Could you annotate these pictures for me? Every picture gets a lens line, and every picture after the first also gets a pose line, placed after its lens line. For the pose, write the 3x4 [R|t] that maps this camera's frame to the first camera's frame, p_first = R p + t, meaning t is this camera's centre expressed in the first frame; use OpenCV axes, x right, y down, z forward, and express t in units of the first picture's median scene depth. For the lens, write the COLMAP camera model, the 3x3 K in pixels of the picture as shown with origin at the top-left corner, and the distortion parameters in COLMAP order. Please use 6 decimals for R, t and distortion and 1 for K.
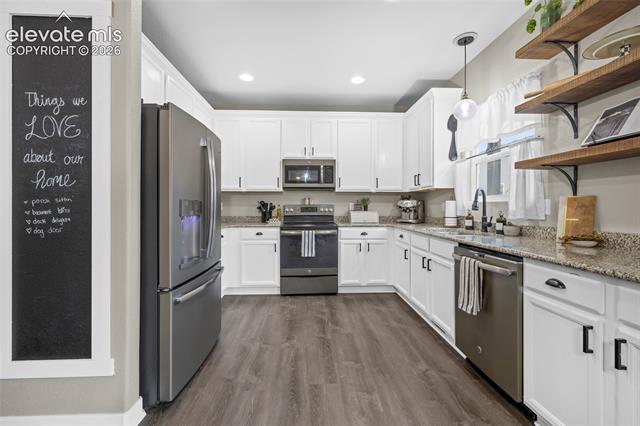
lens RADIAL K [[271.3, 0, 320.7], [0, 271.3, 210.7], [0, 0, 1]] dist [0.002209, 0.000201]
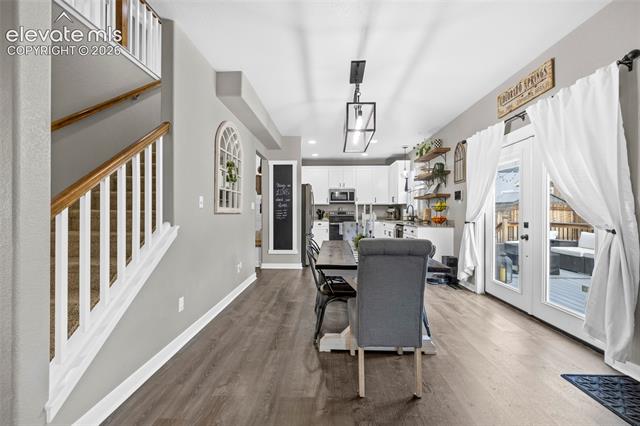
lens RADIAL K [[271.3, 0, 317.6], [0, 271.3, 214.3], [0, 0, 1]] dist [0.002209, 0.000201]
pose [[0.995877, 0.000340, -0.090709, -0.042927], [-0.000828, 0.999985, -0.005345, 0.015956], [0.090706, 0.005398, 0.995863, -1.135387]]
